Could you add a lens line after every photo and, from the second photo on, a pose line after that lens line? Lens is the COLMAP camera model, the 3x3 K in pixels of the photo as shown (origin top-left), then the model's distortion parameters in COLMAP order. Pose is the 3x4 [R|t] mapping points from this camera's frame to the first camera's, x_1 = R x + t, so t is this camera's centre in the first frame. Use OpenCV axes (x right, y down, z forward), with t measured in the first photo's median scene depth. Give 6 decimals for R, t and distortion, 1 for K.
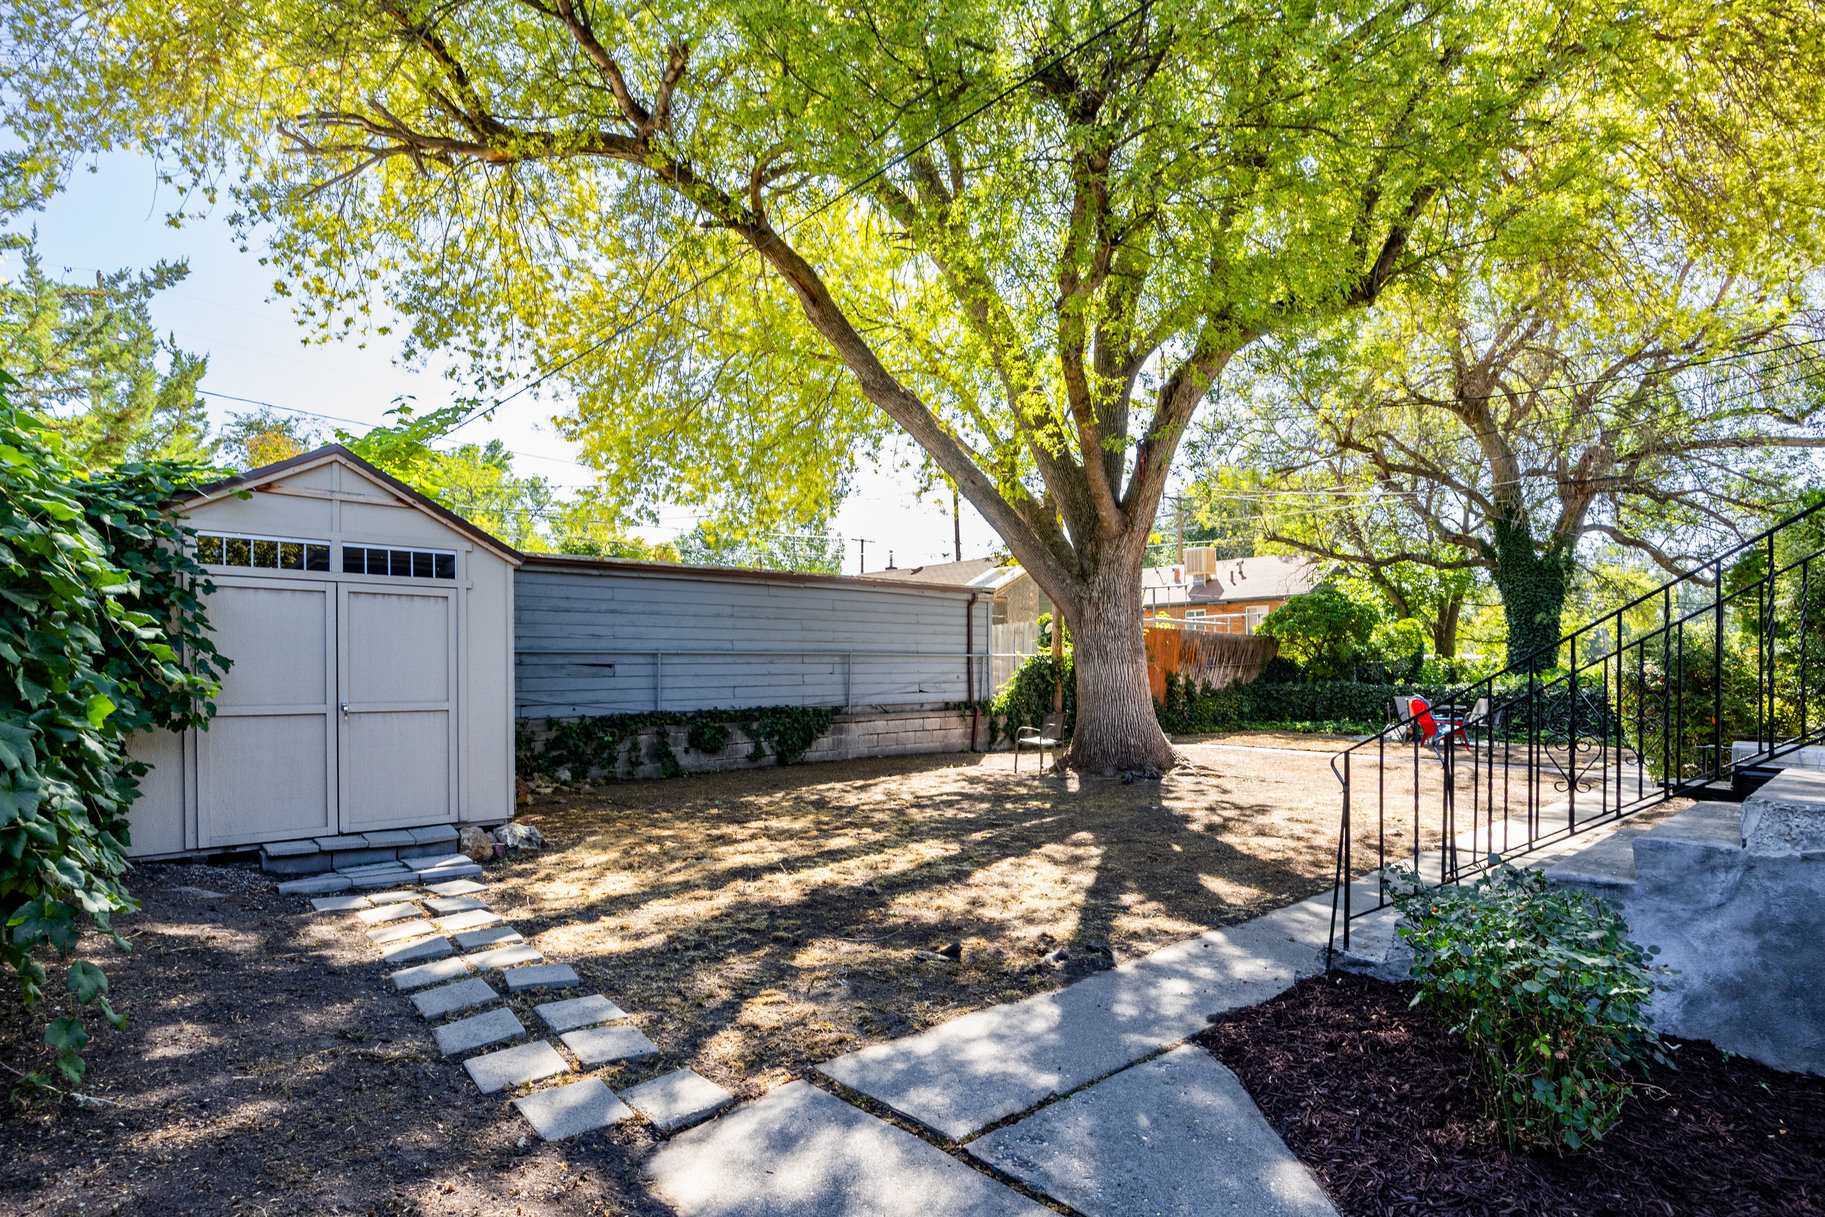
lens RADIAL K [[927.1, 0, 920.4], [0, 927.1, 660.6], [0, 0, 1]] dist [-0.000433, 0.000067]
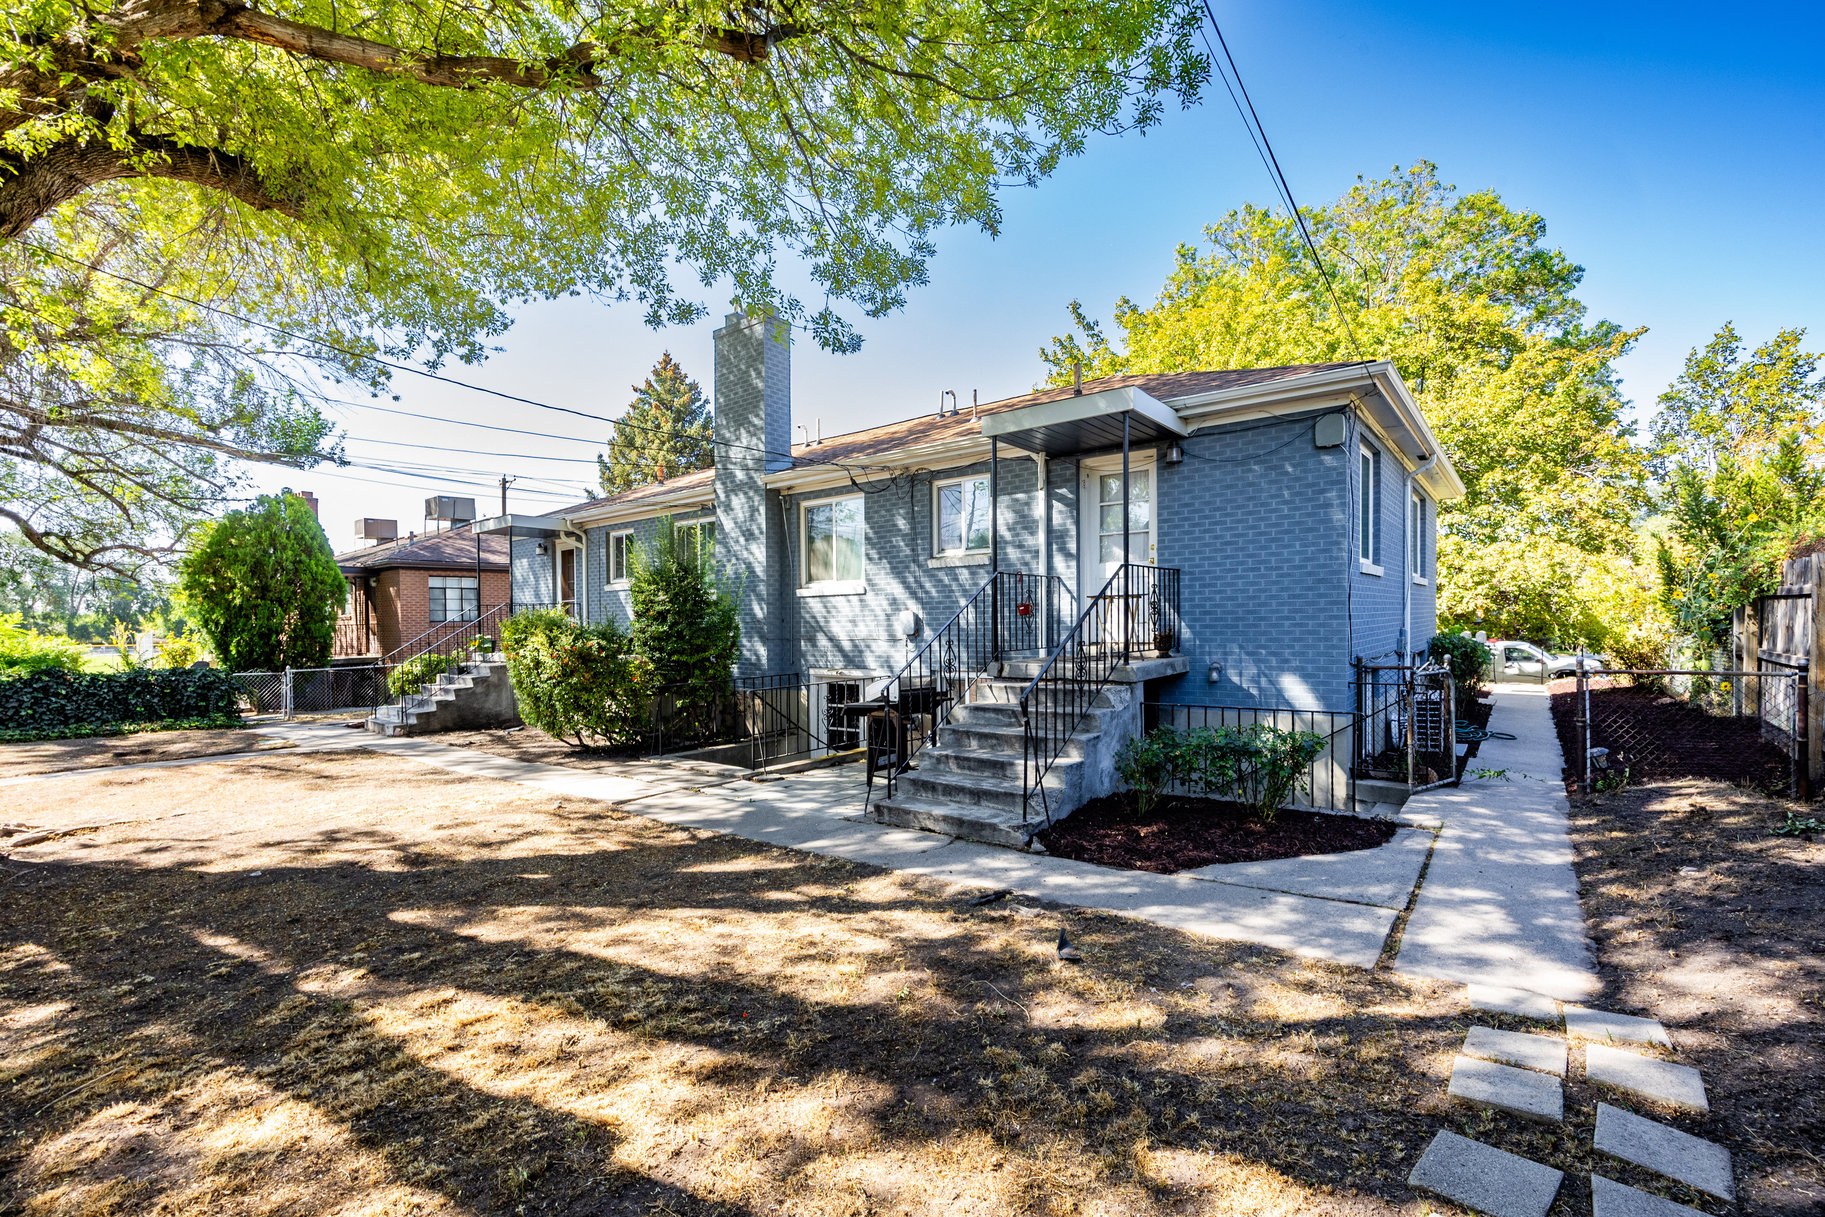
lens RADIAL K [[818.1, 0, 912.2], [0, 818.1, 622.0], [0, 0, 1]] dist [0.000325, -0.000044]
pose [[-0.210751, 0.015271, 0.977420, -0.822055], [0.007413, 0.999874, -0.014023, -0.005274], [-0.977512, 0.004290, -0.210838, 1.427872]]
